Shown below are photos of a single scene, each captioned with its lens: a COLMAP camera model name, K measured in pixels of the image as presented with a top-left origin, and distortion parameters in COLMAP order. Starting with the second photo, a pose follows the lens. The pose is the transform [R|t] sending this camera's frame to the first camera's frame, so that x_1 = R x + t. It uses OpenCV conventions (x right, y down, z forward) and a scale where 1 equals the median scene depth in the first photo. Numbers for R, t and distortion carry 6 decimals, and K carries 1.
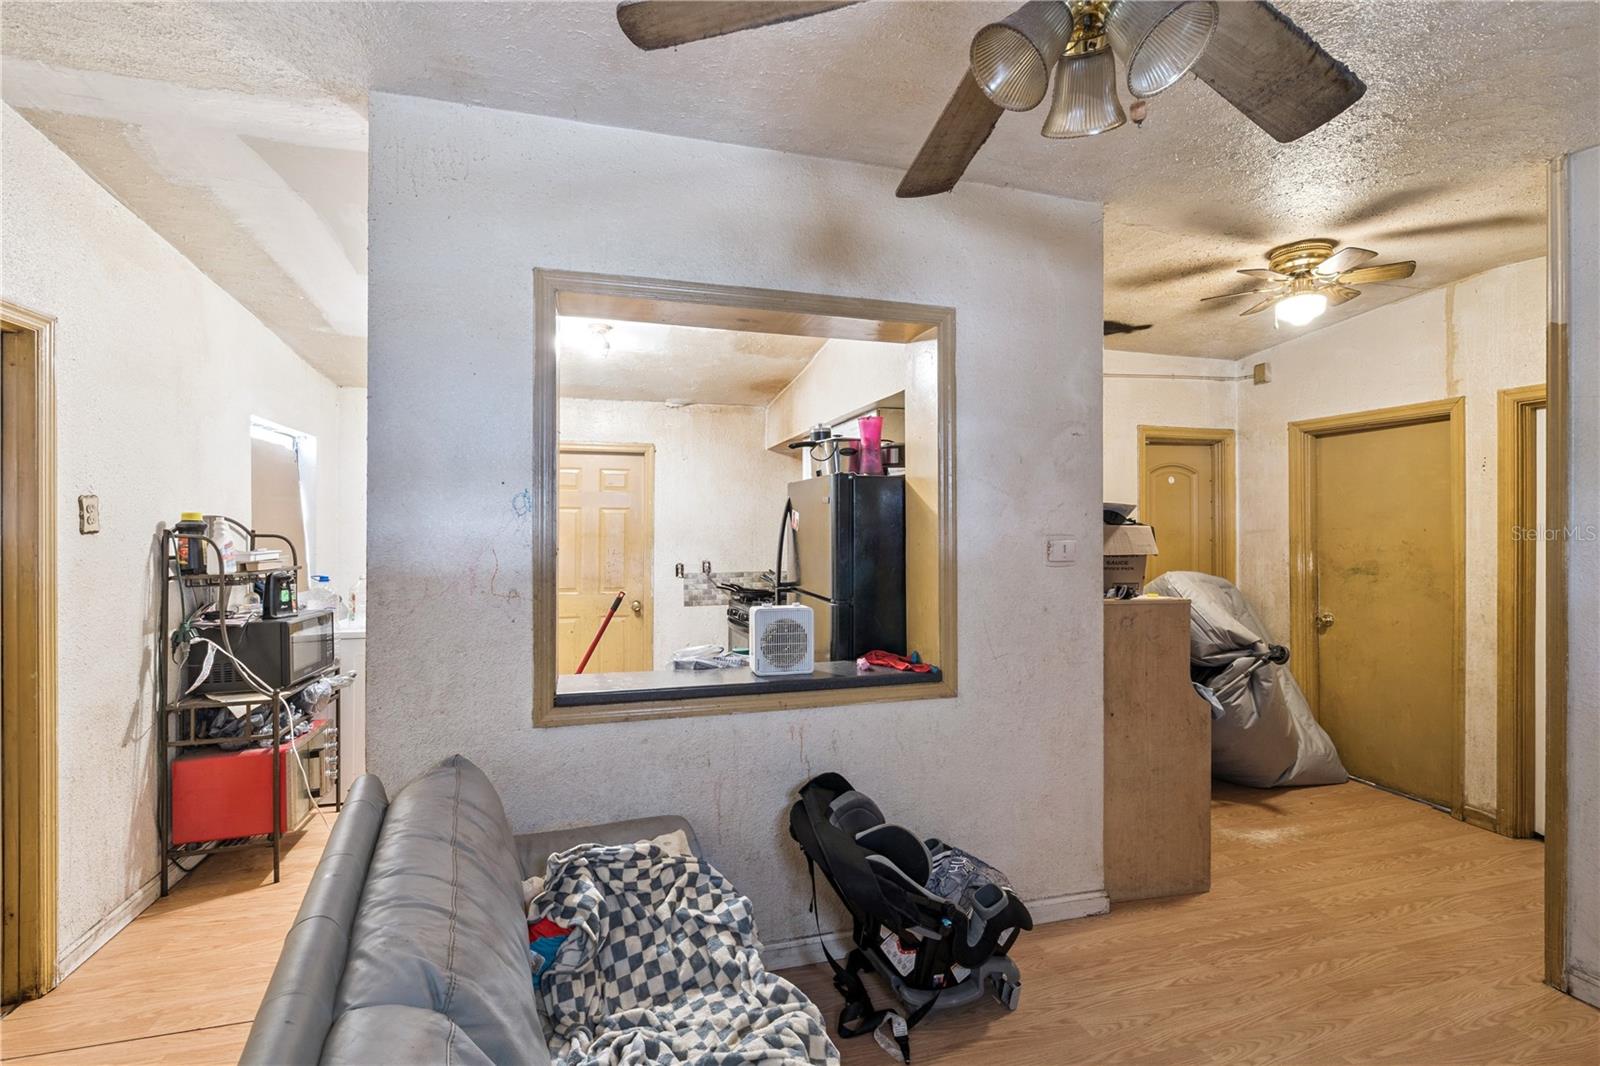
lens RADIAL K [[724.4, 0, 792.1], [0, 724.4, 524.7], [0, 0, 1]] dist [-0.001636, -0.000159]
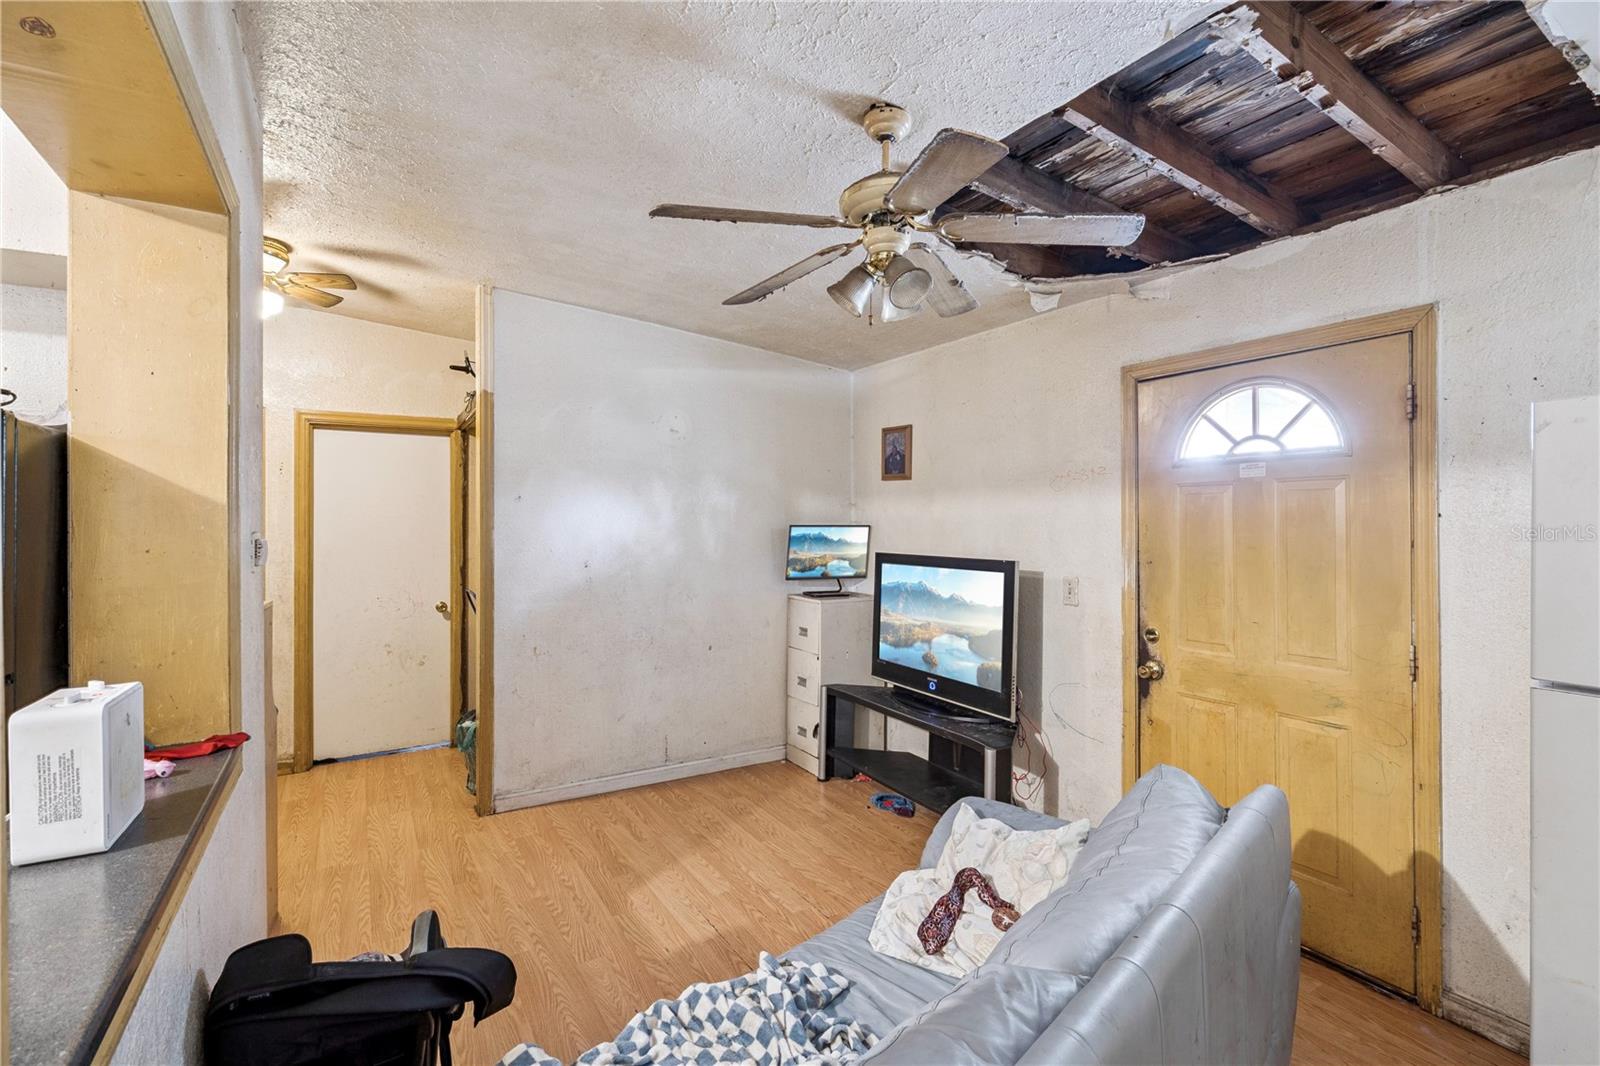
lens RADIAL K [[724.4, 0, 792.1], [0, 724.4, 524.7], [0, 0, 1]] dist [-0.001636, -0.000159]
pose [[-0.257766, 0.000799, 0.966207, -0.577856], [-0.000178, 1.000000, -0.000874, 0.011828], [-0.966207, -0.000398, -0.257765, 0.702087]]
